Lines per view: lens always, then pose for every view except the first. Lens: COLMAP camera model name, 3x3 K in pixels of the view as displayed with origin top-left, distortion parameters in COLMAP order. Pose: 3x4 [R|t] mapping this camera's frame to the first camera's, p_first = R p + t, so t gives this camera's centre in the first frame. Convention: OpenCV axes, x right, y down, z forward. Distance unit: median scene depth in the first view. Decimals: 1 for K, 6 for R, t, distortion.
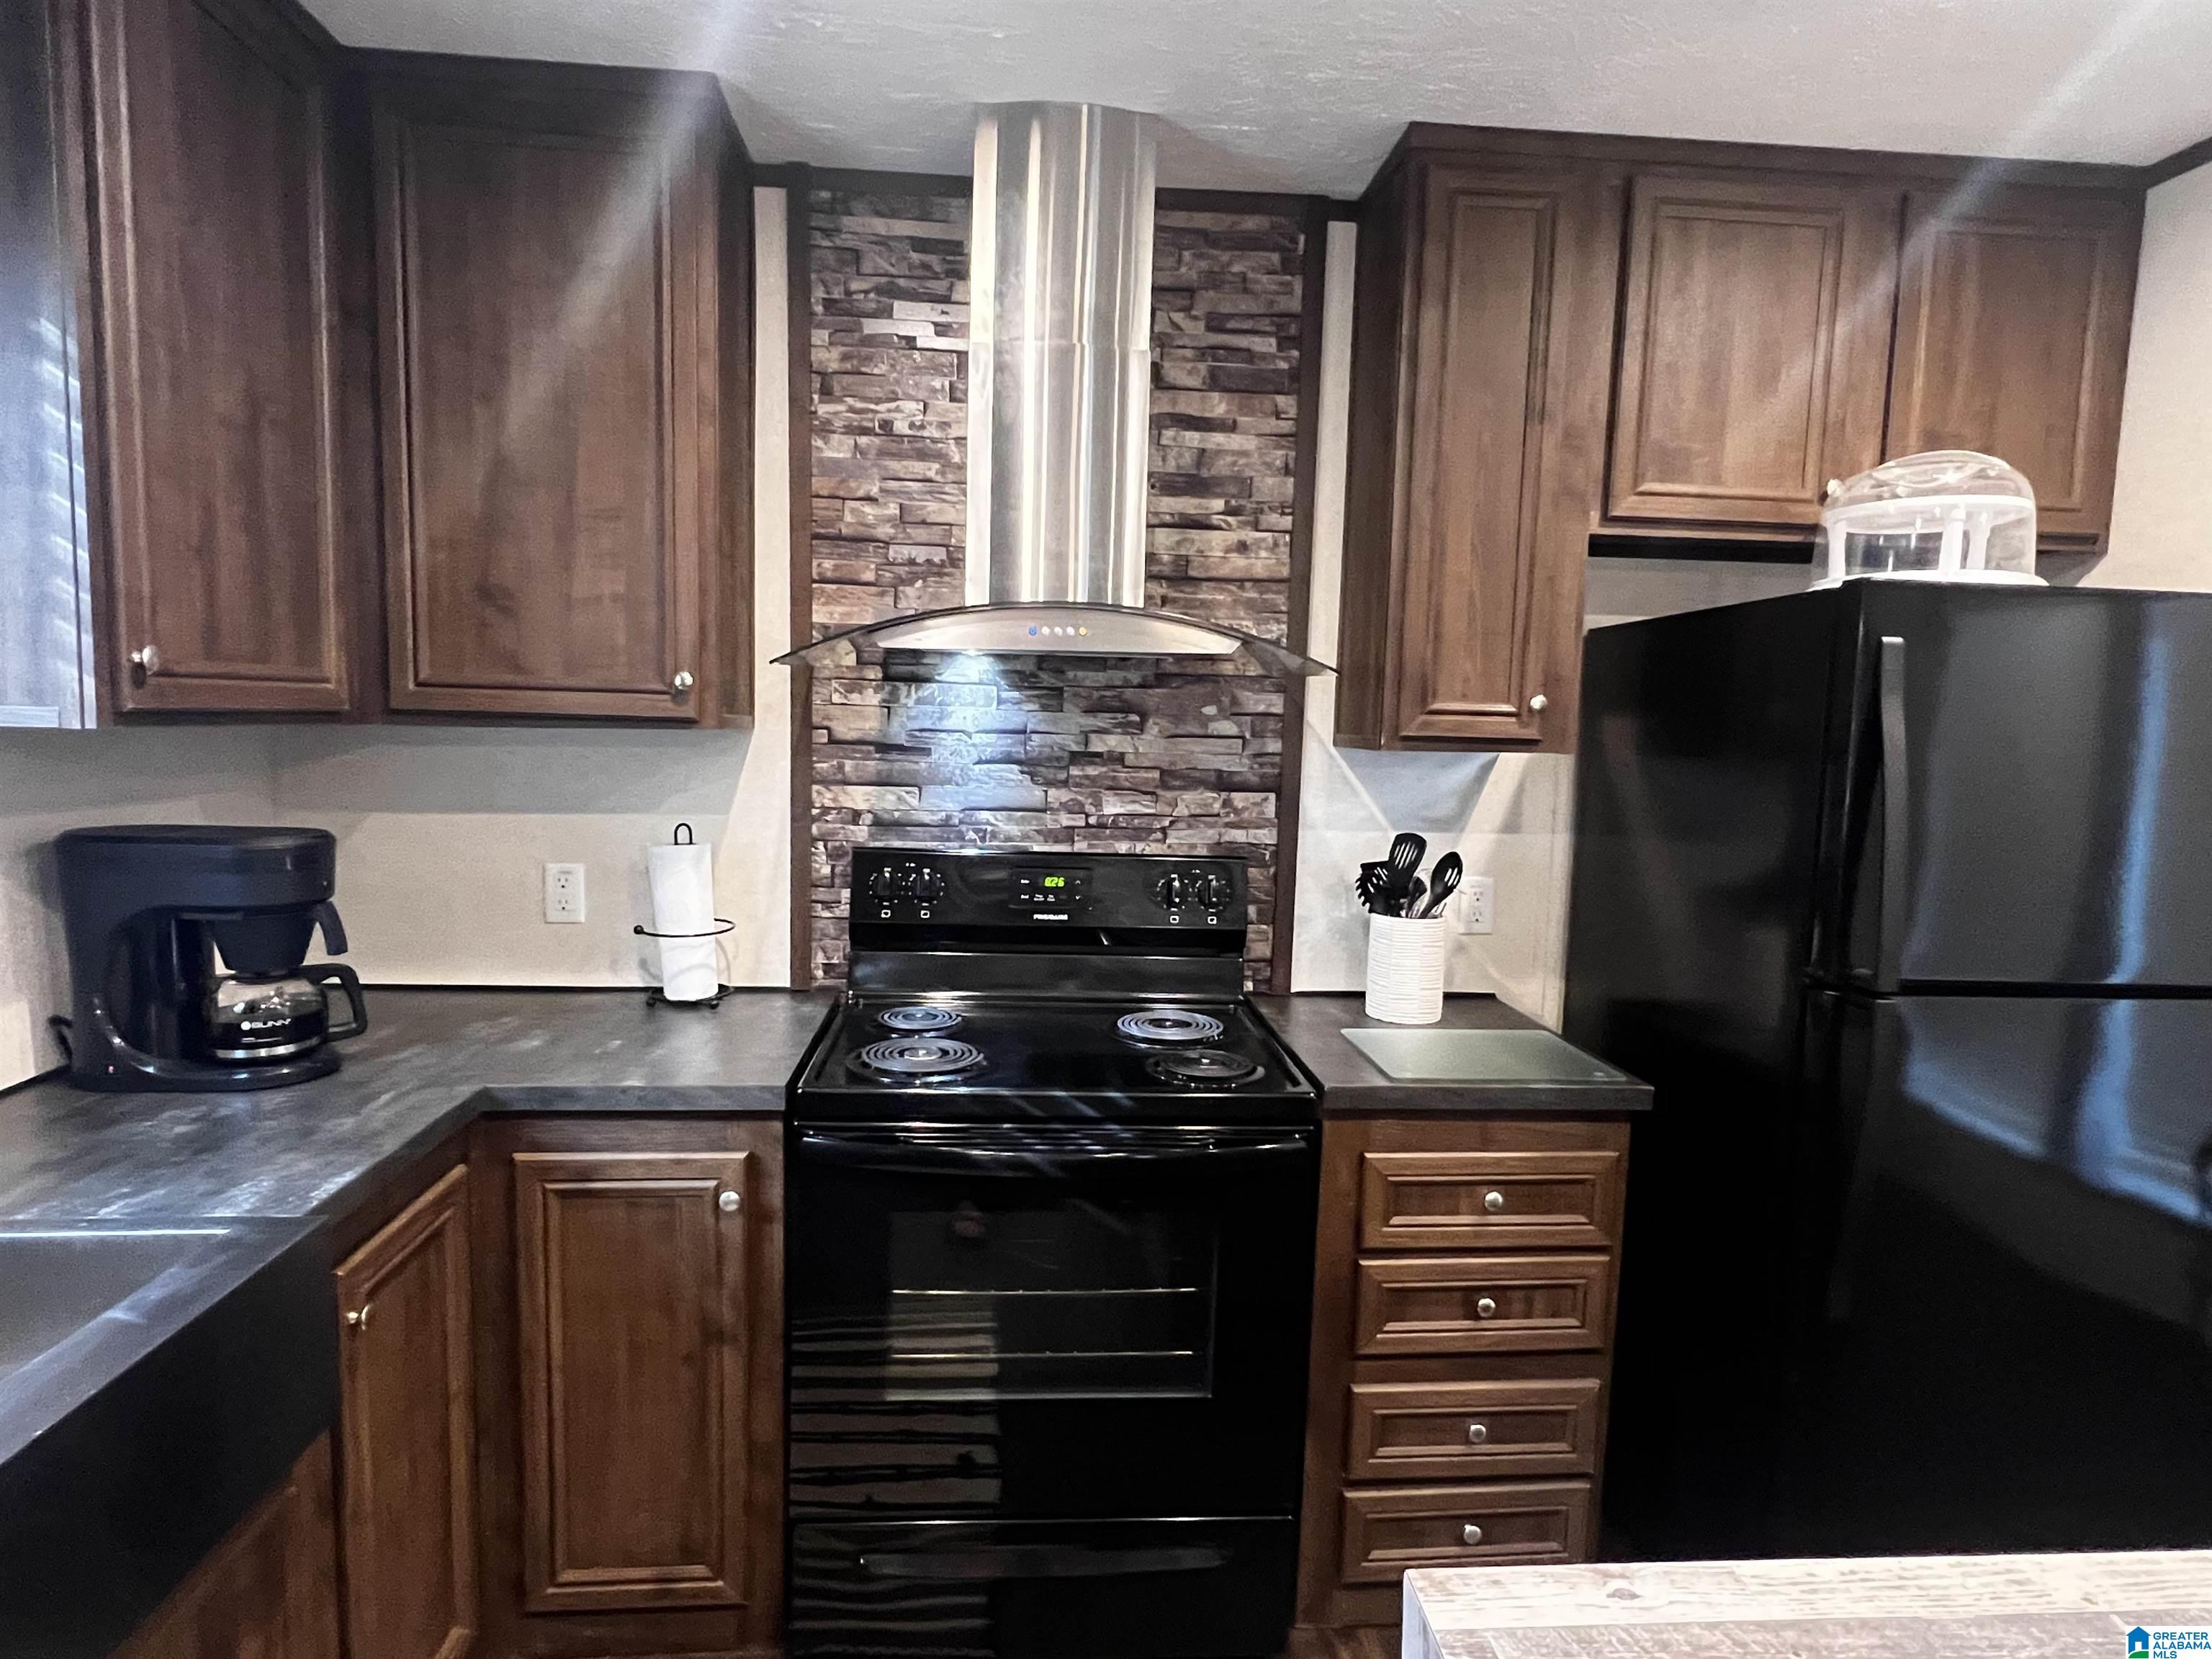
lens RADIAL K [[1211.0, 0, 1097.6], [0, 1211.0, 834.8], [0, 0, 1]] dist [-0.001686, -0.000292]
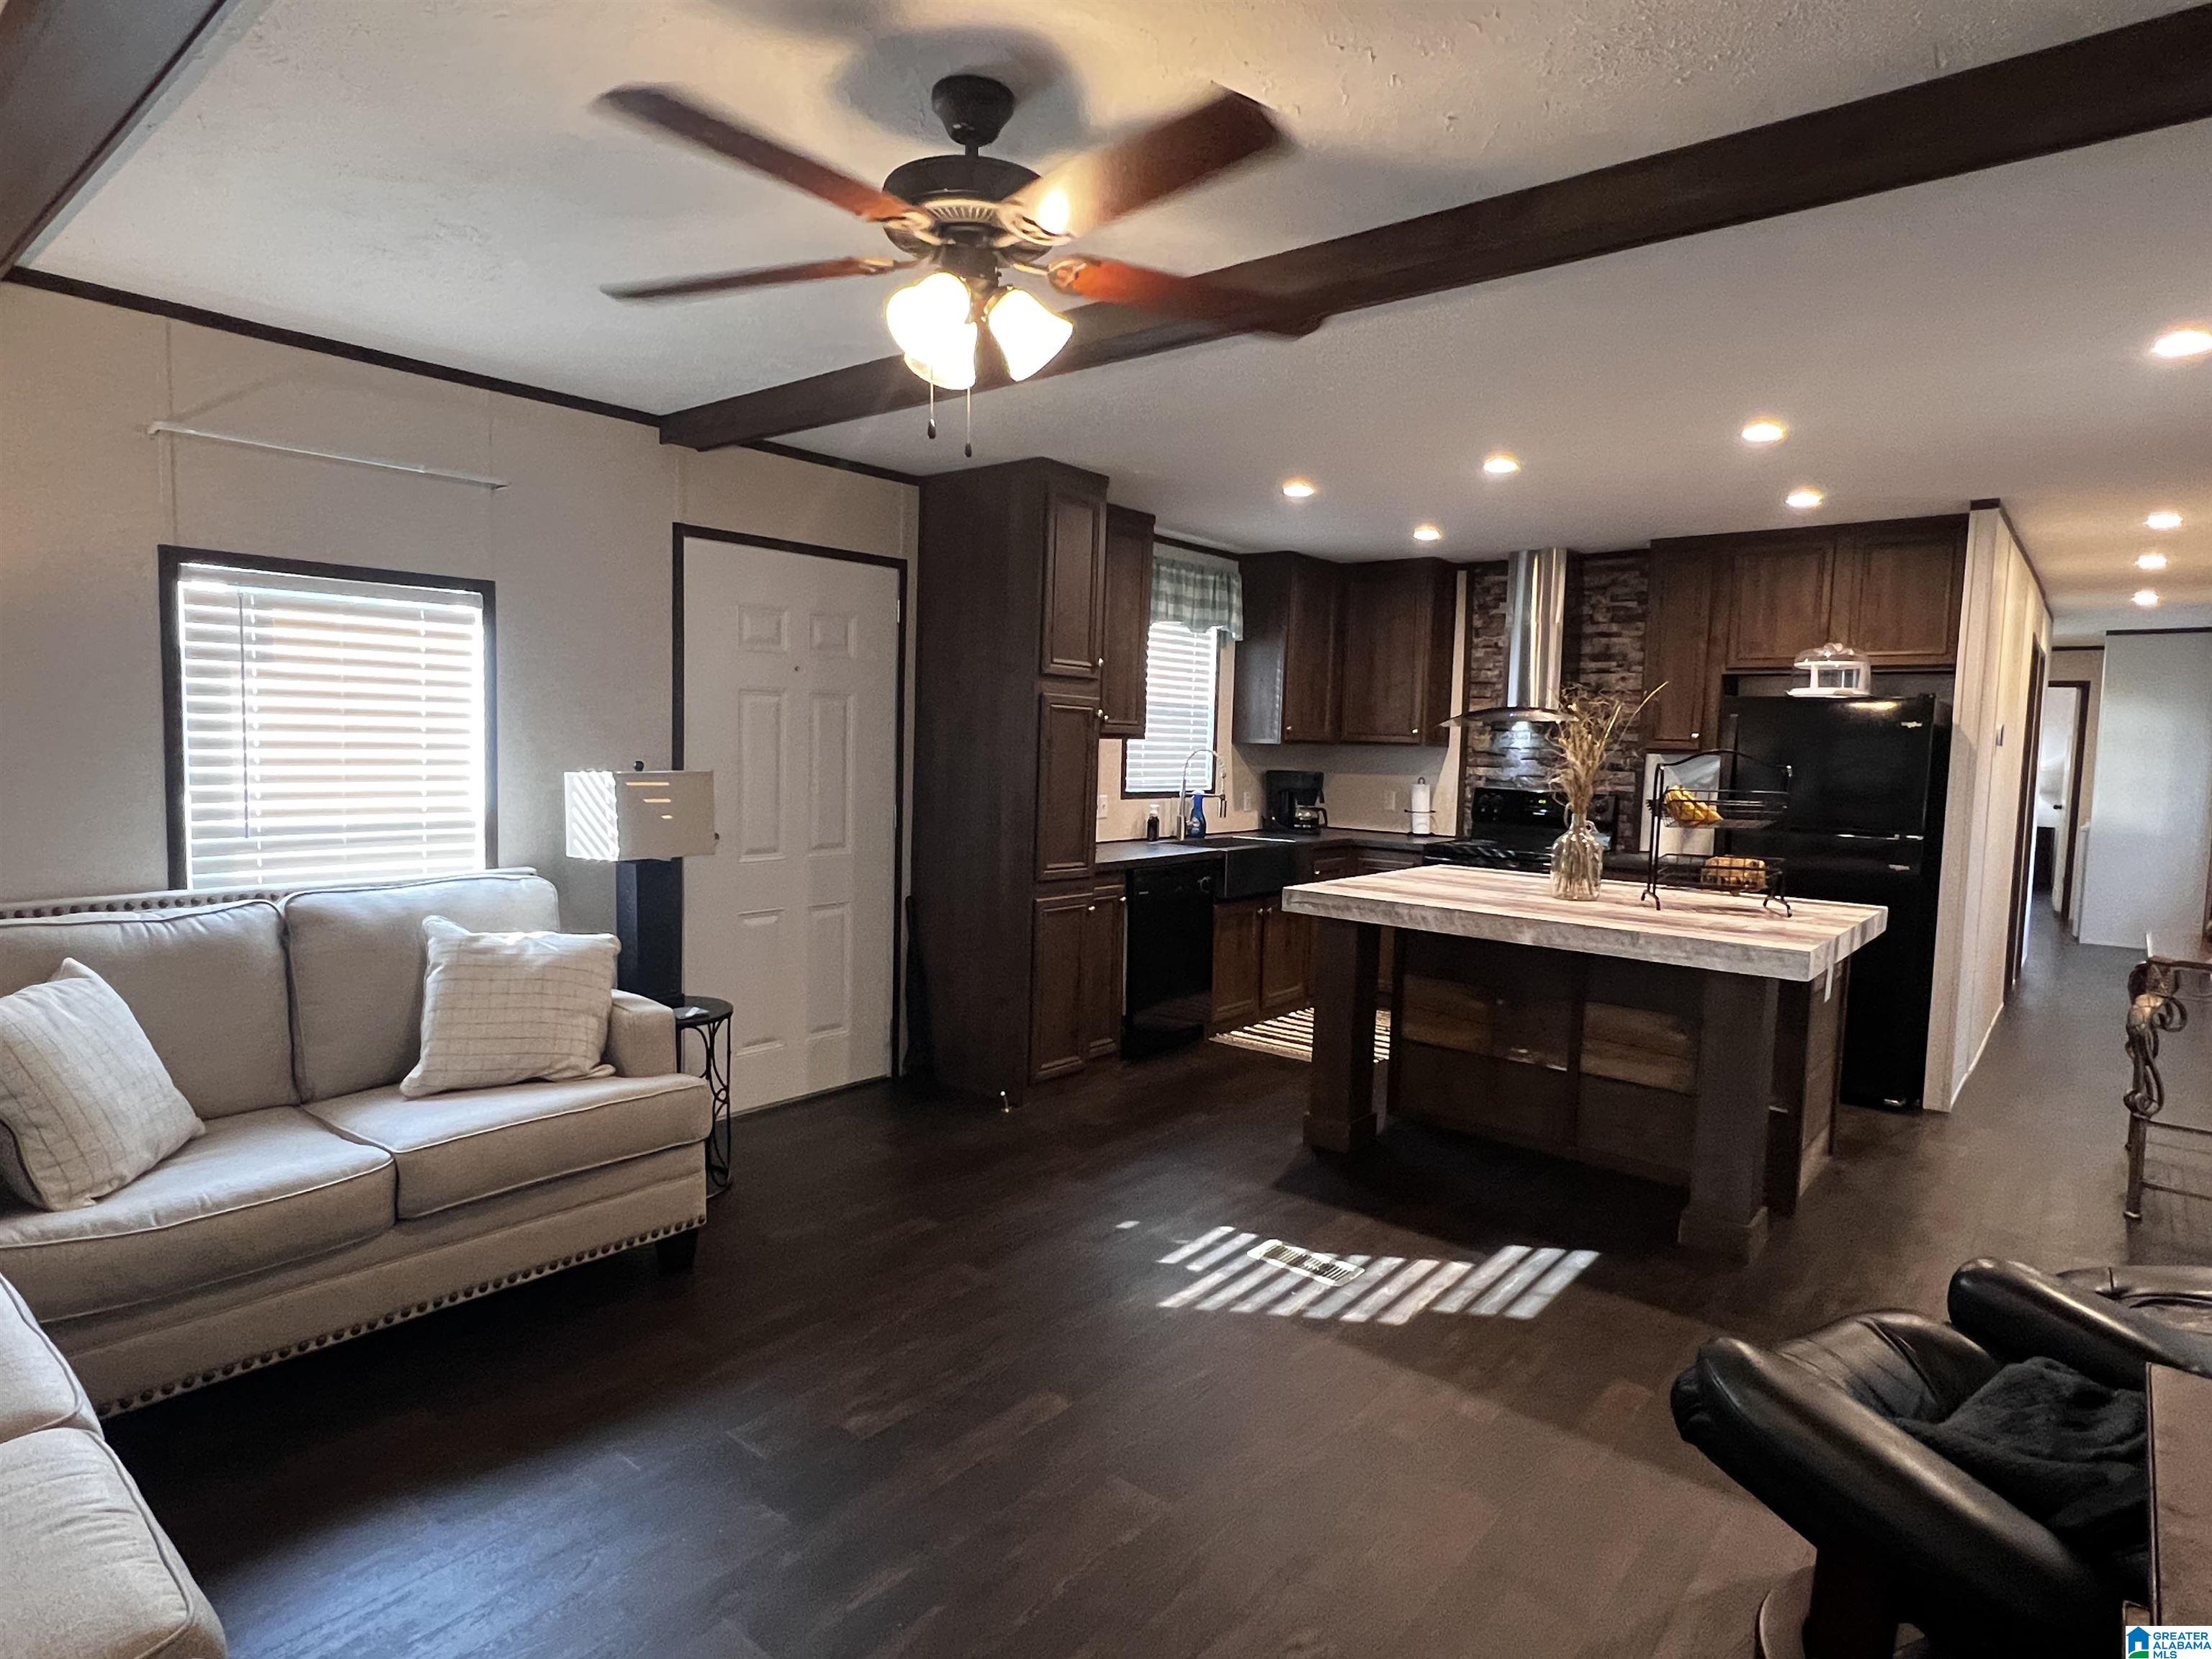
lens RADIAL K [[1217.3, 0, 1104.7], [0, 1217.3, 832.5], [0, 0, 1]] dist [-0.000034, -0.000686]
pose [[0.711839, 0.046430, -0.700806, 1.235243], [-0.075382, 0.997099, -0.010509, 0.218614], [0.698285, 0.060309, 0.713275, -1.731788]]
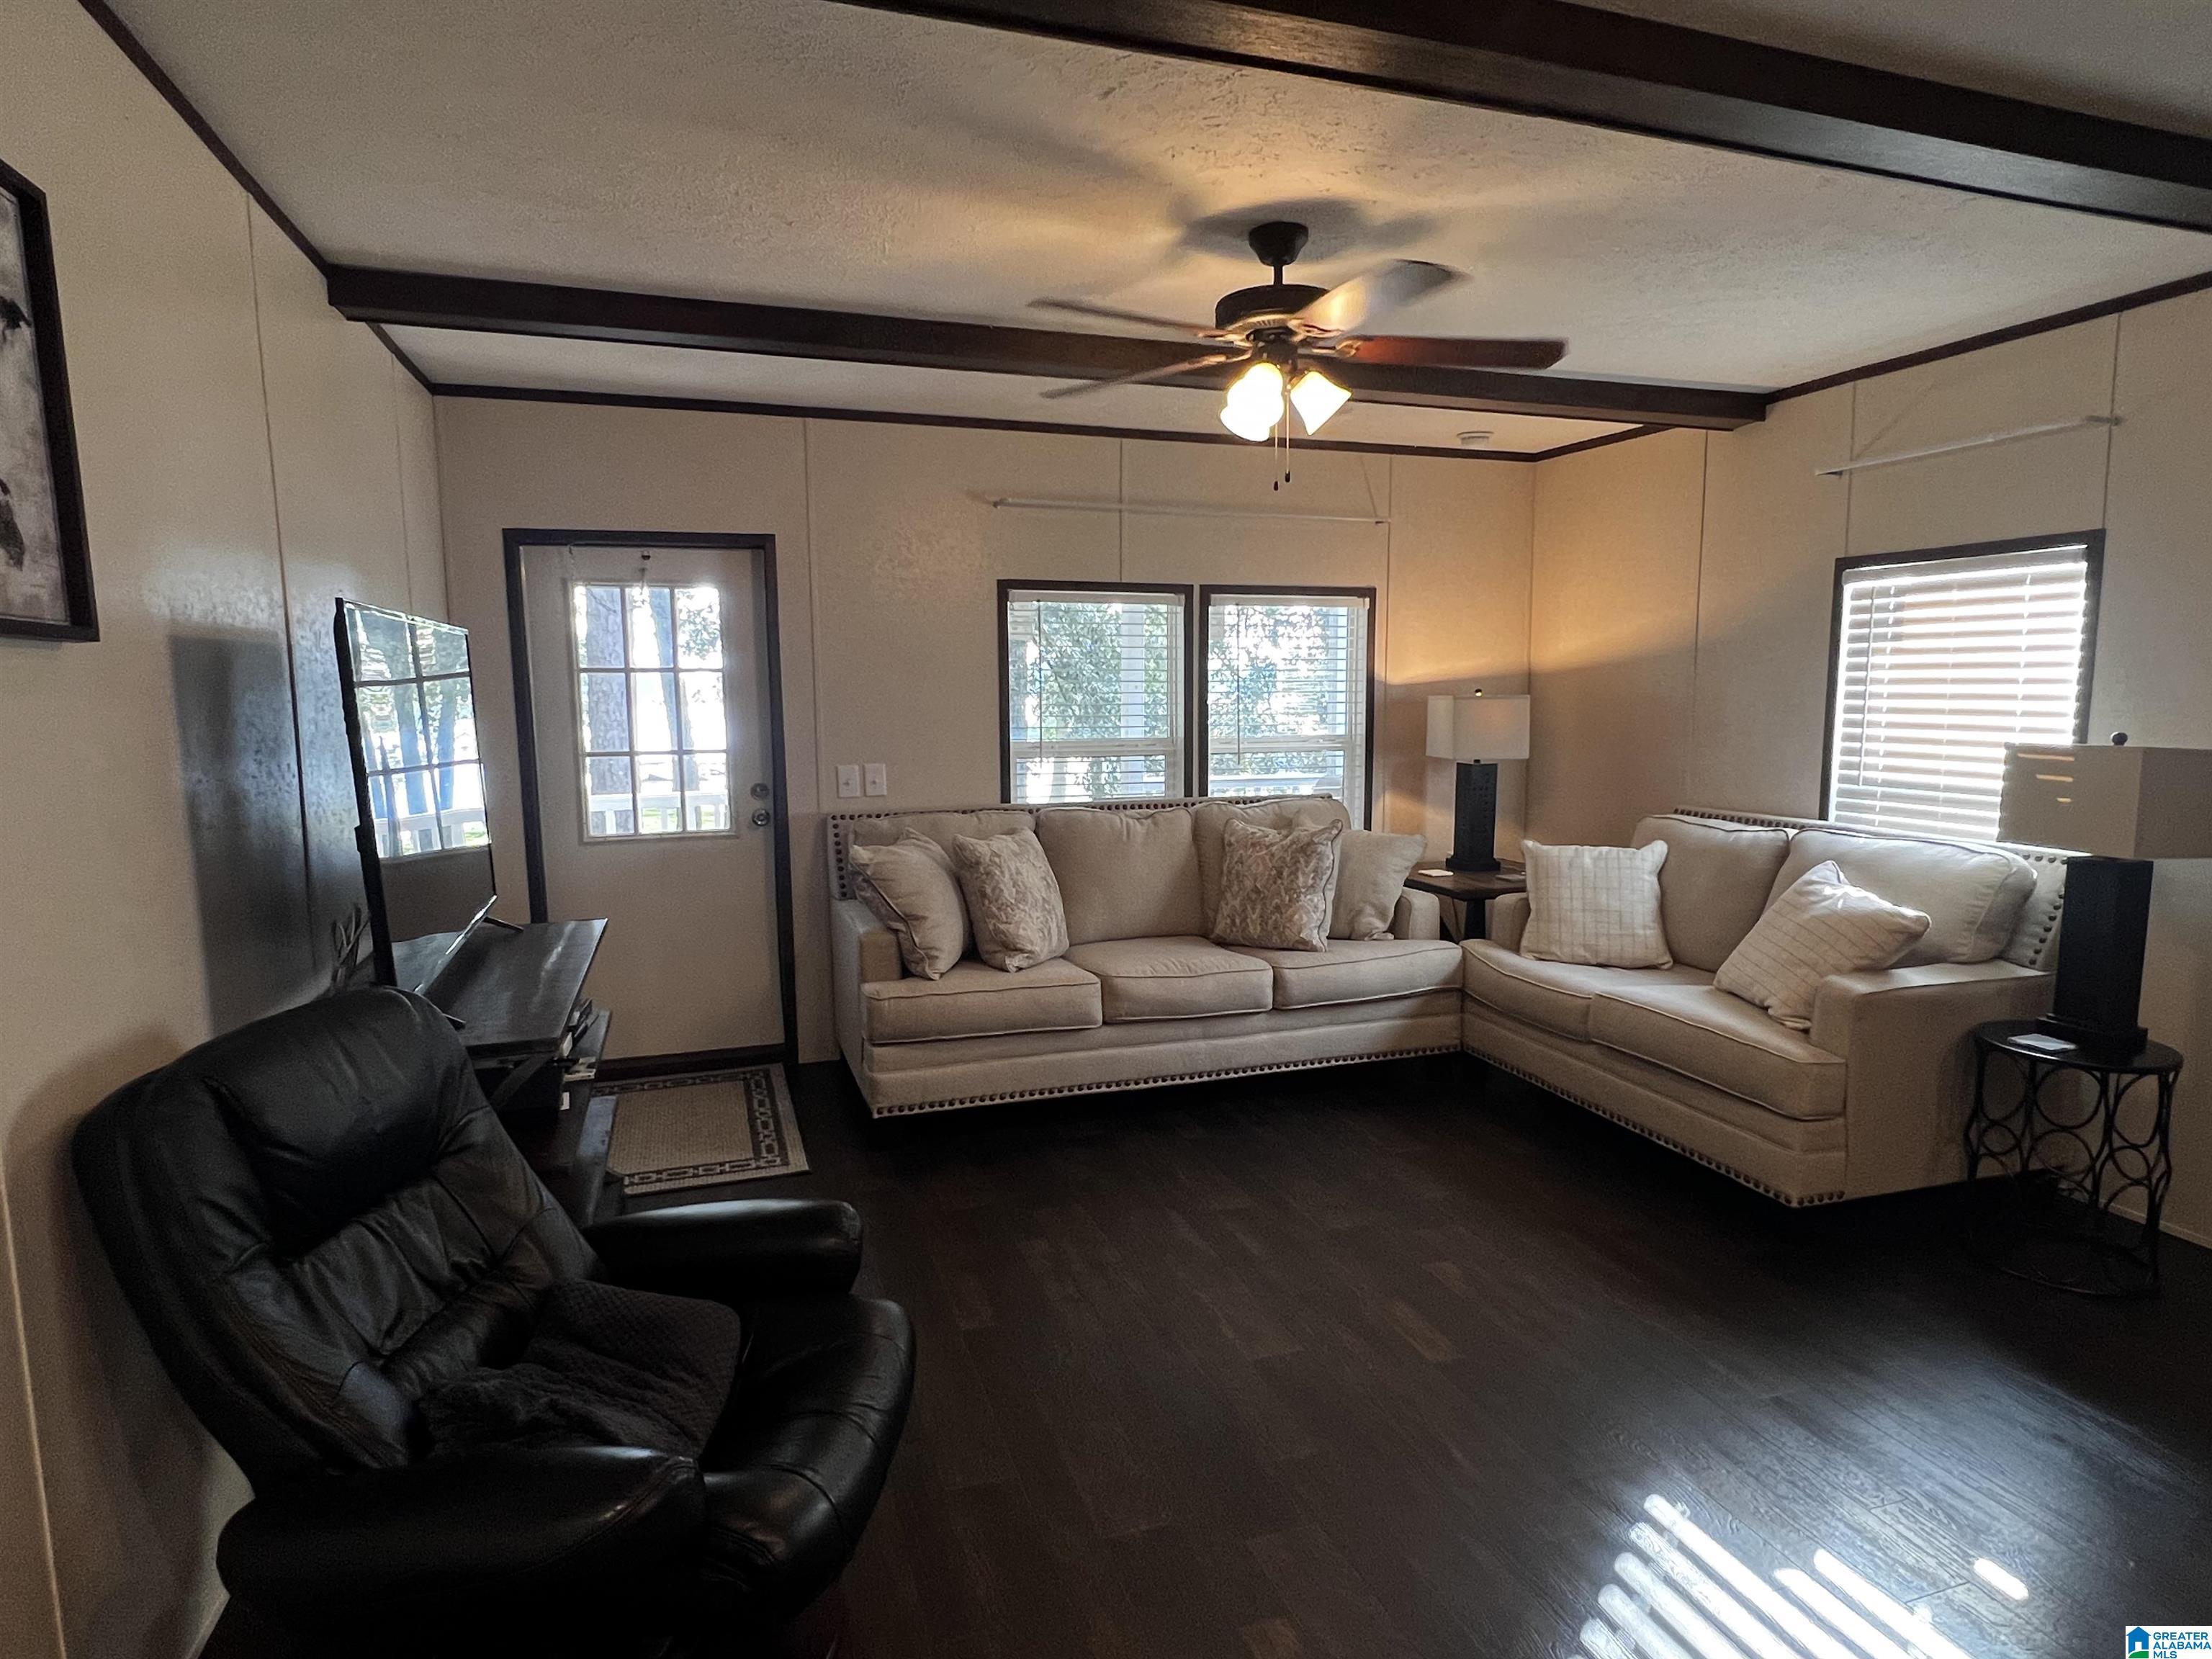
lens RADIAL K [[1217.3, 0, 1104.5], [0, 1217.3, 835.5], [0, 0, 1]] dist [-0.000034, -0.000686]
pose [[-0.971153, 0.003181, -0.238436, 1.002262], [-0.048469, 0.976404, 0.210444, 0.040291], [0.233479, 0.215930, -0.948083, -0.010865]]
